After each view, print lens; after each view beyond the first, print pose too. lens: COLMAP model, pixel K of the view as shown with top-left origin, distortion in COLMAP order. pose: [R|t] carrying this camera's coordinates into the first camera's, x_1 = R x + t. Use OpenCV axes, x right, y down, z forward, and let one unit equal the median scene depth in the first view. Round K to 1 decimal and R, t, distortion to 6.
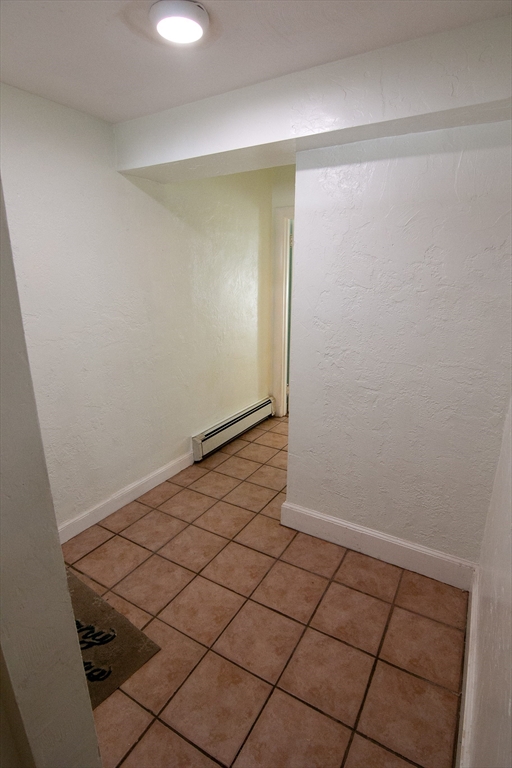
lens RADIAL K [[389.2, 0, 255.6], [0, 389.2, 390.8], [0, 0, 1]] dist [-0.009198, -0.003209]
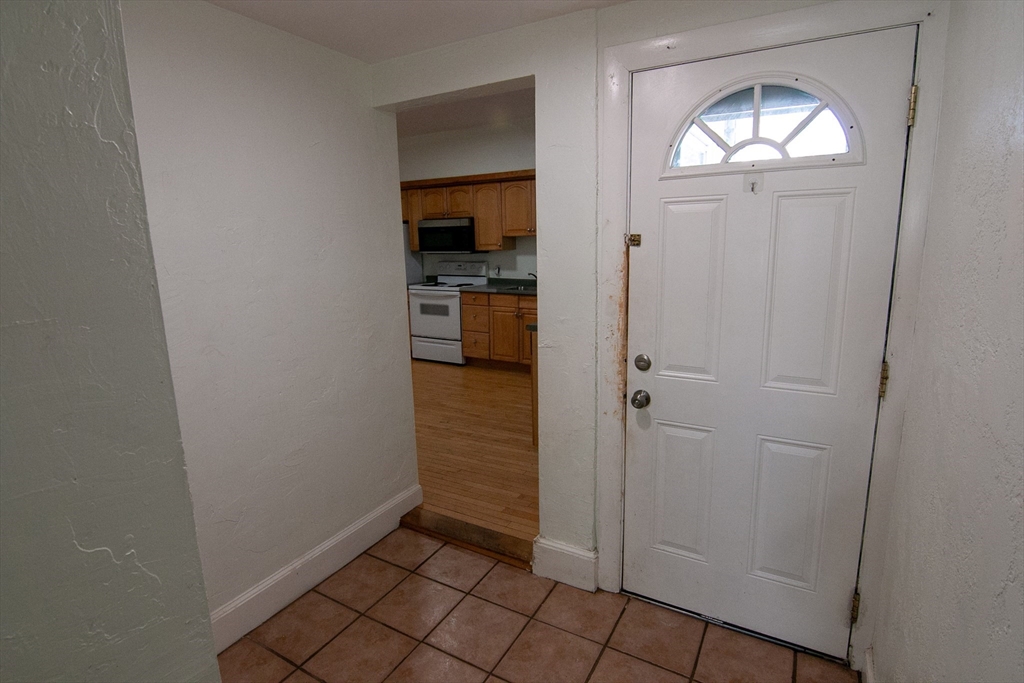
lens RADIAL K [[519.0, 0, 508.1], [0, 519.0, 342.6], [0, 0, 1]] dist [-0.009198, -0.003209]
pose [[-0.999788, 0.020591, -0.000810, -0.108929], [0.017872, 0.885989, 0.463362, -0.307947], [0.010259, 0.463249, -0.886169, 1.055076]]
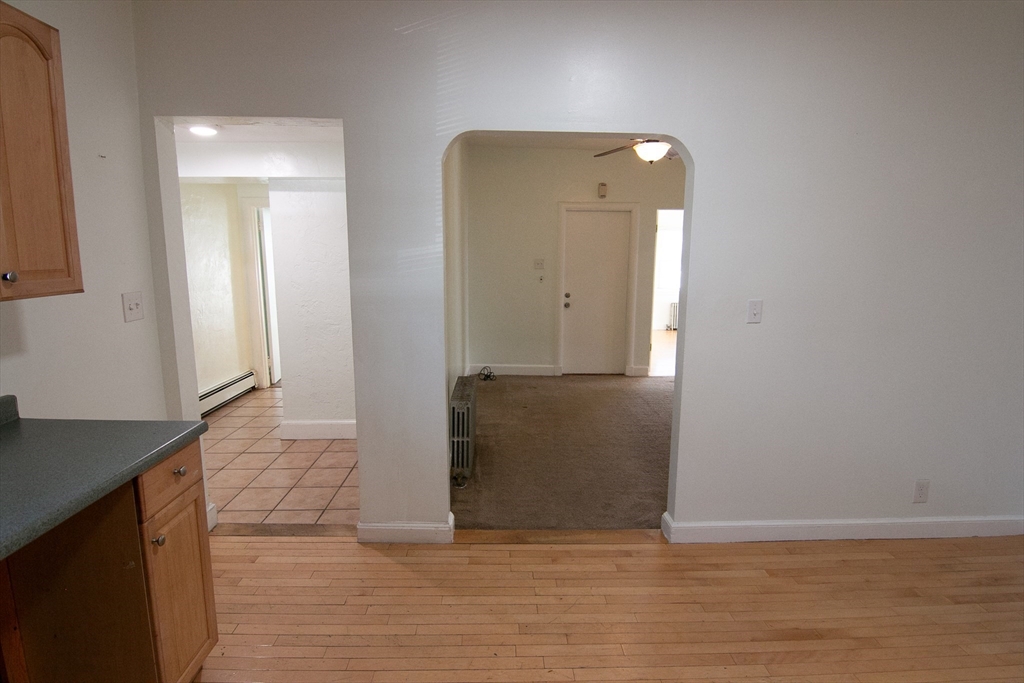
lens RADIAL K [[519.0, 0, 512.5], [0, 519.0, 342.0], [0, 0, 1]] dist [-0.009198, -0.003209]
pose [[0.843960, -0.082940, 0.529955, -0.167585], [0.148954, 0.985355, -0.082999, 0.267276], [-0.515310, 0.148987, 0.843954, -0.885868]]
